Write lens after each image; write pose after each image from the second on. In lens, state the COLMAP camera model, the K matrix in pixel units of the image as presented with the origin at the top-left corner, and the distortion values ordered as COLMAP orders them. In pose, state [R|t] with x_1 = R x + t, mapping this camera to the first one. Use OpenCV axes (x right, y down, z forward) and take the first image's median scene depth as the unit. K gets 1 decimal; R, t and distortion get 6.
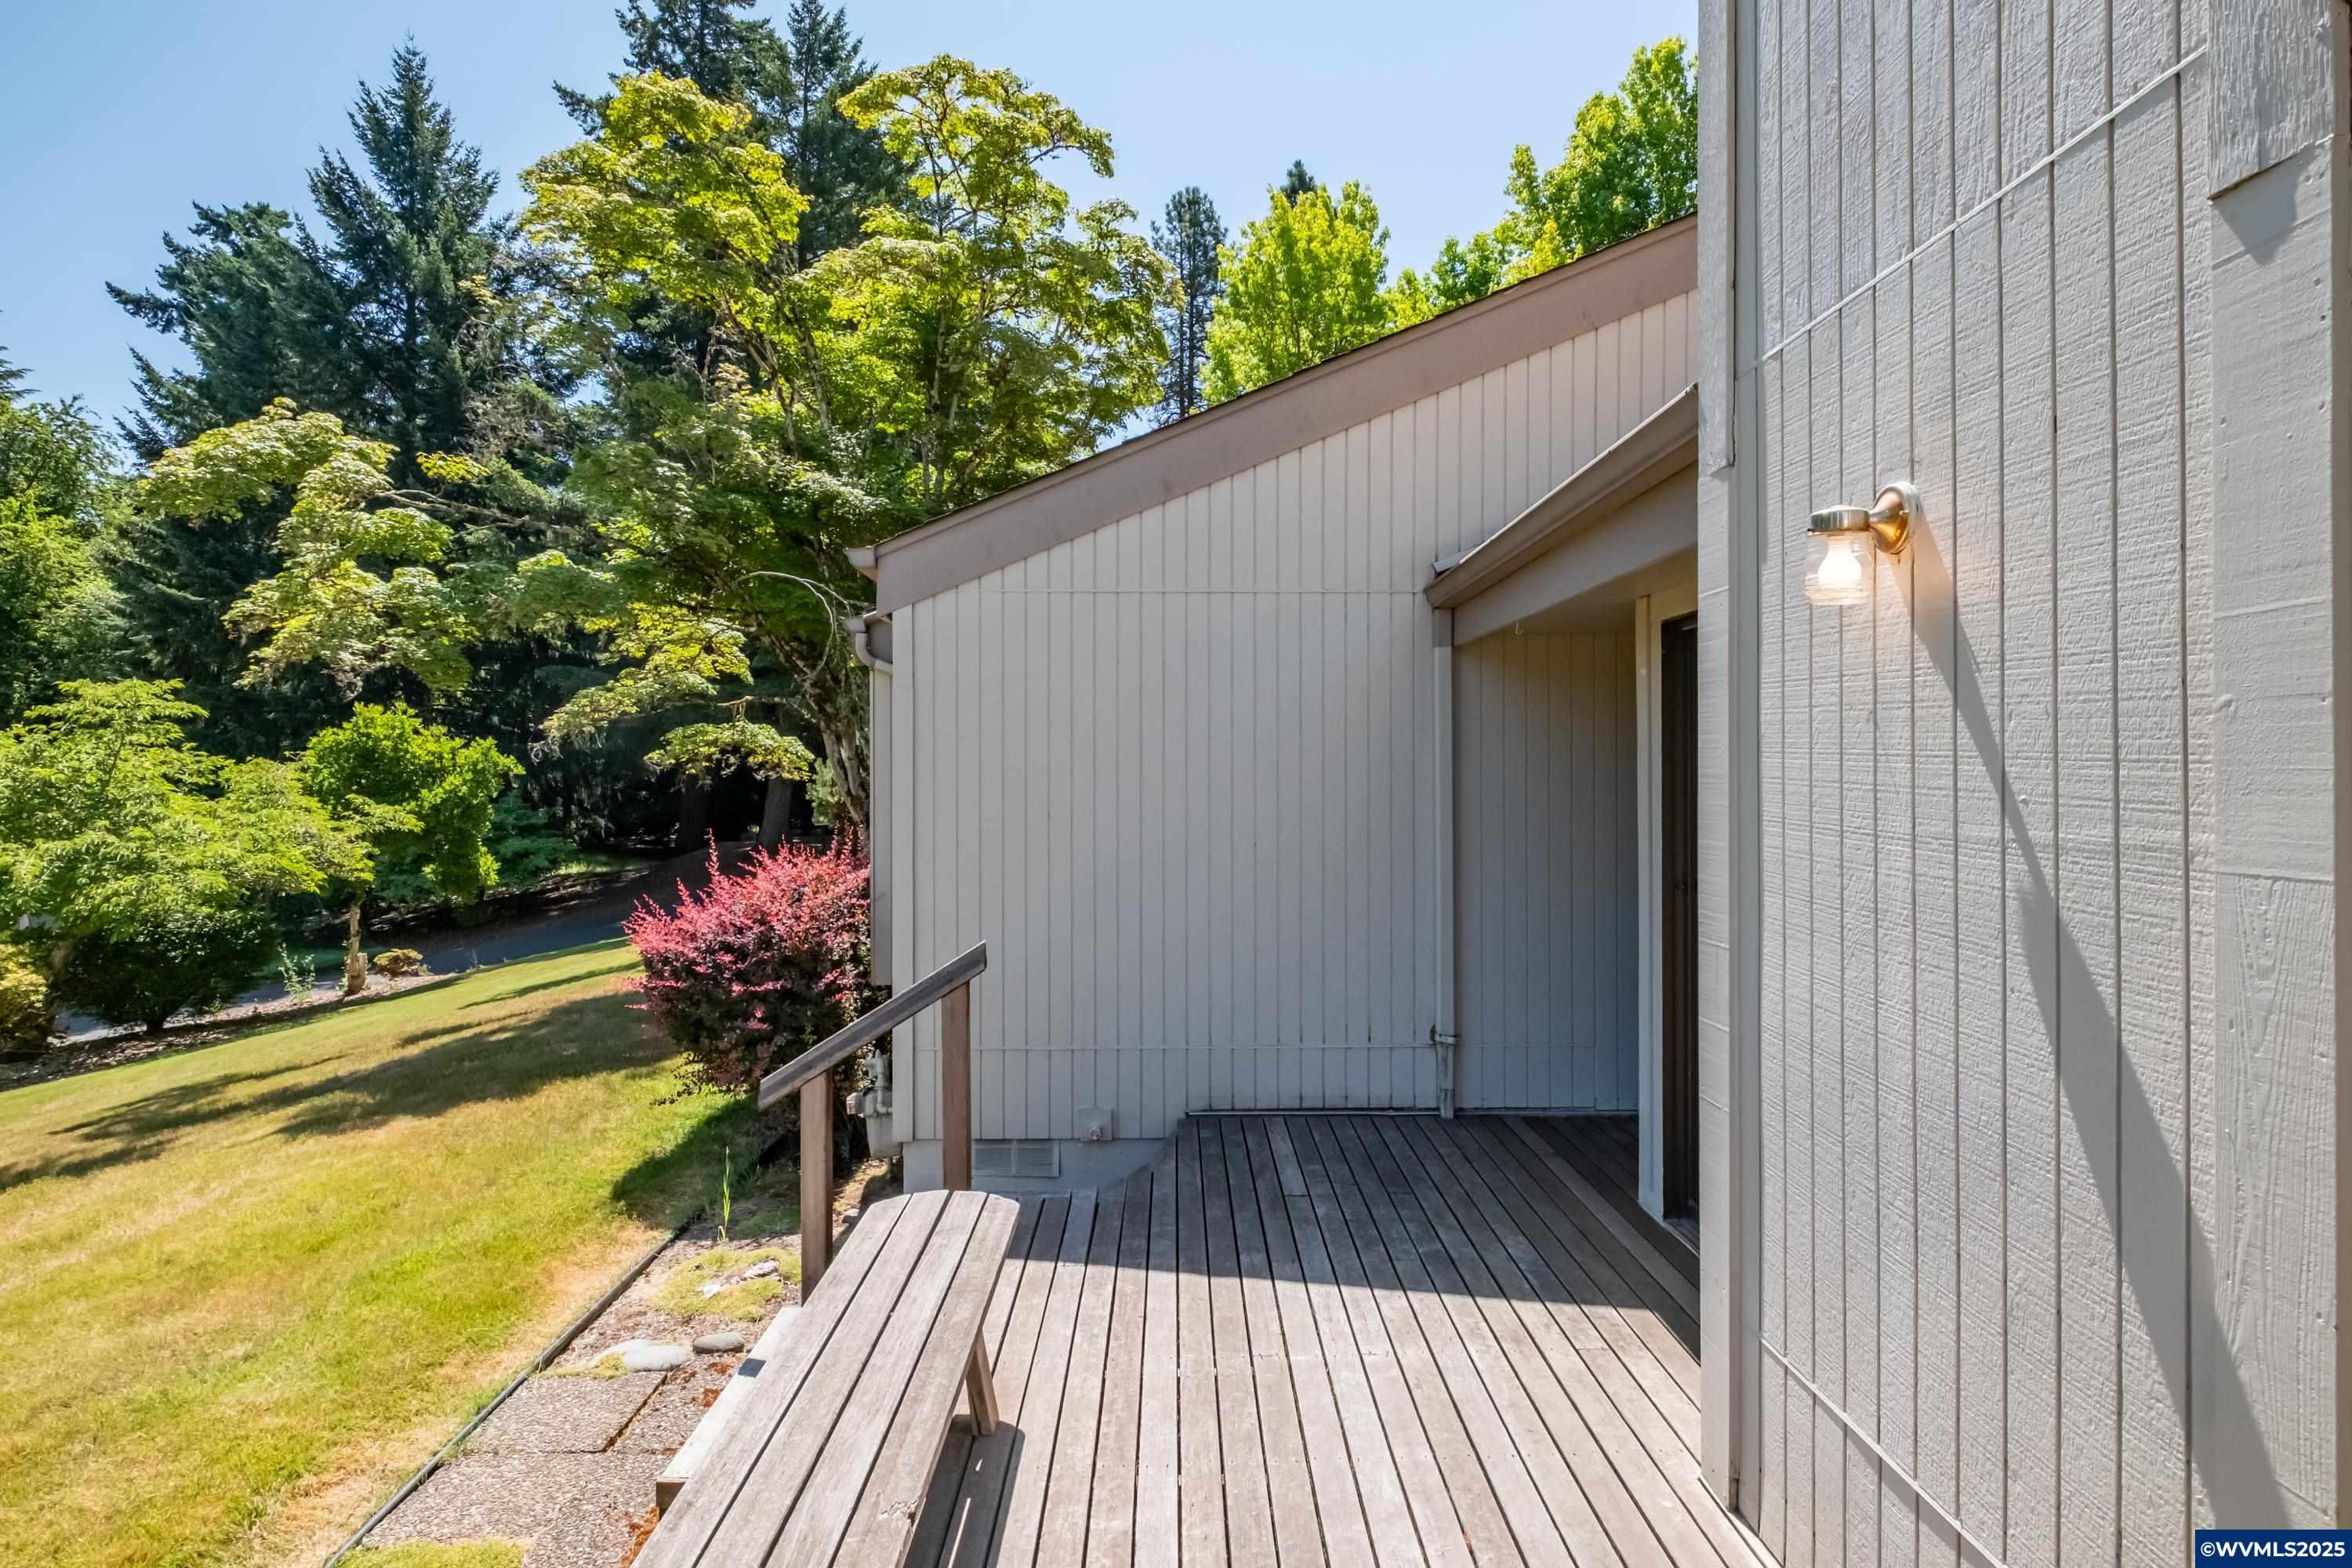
lens RADIAL K [[1219.5, 0, 1175.6], [0, 1219.5, 776.6], [0, 0, 1]] dist [-0.000129, -0.000014]
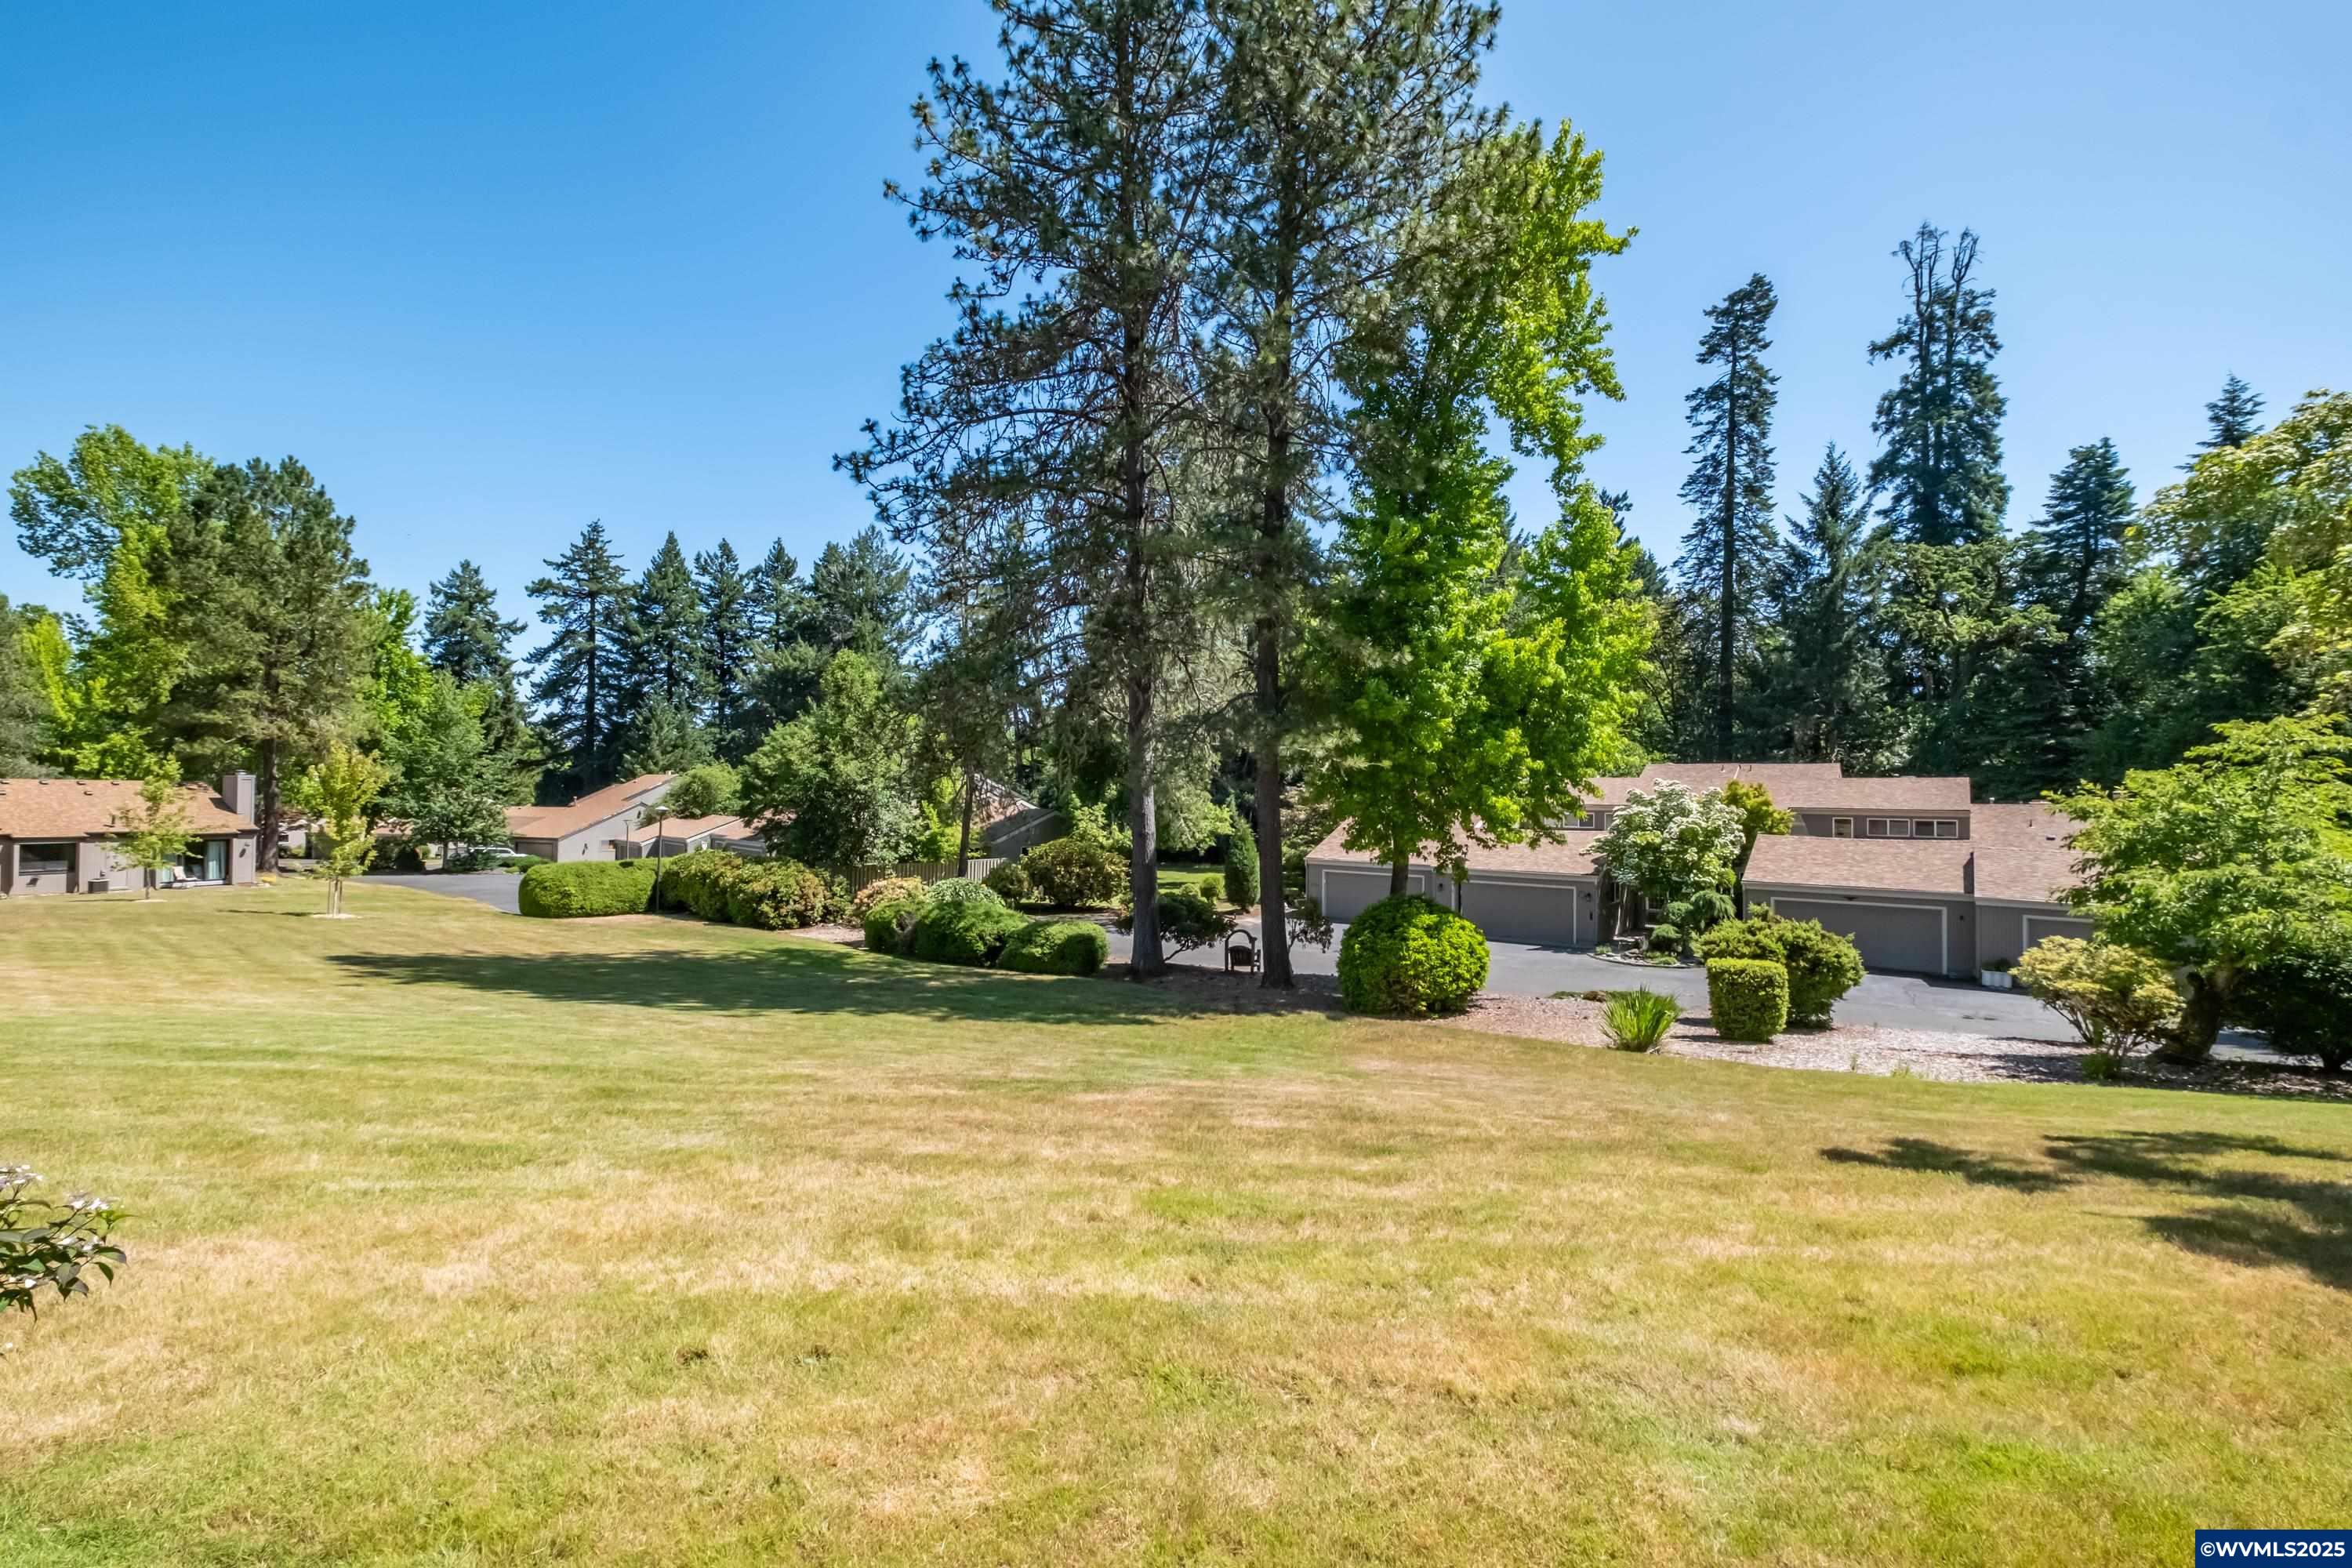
lens RADIAL K [[1004.6, 0, 1175.4], [0, 1004.6, 790.6], [0, 0, 1]] dist [-0.013788, 0.000281]
pose [[-0.041705, -0.006713, -0.999107, 0.002649], [-0.012559, 0.999902, -0.006194, -0.001208], [0.999051, 0.012289, -0.041786, 0.119959]]
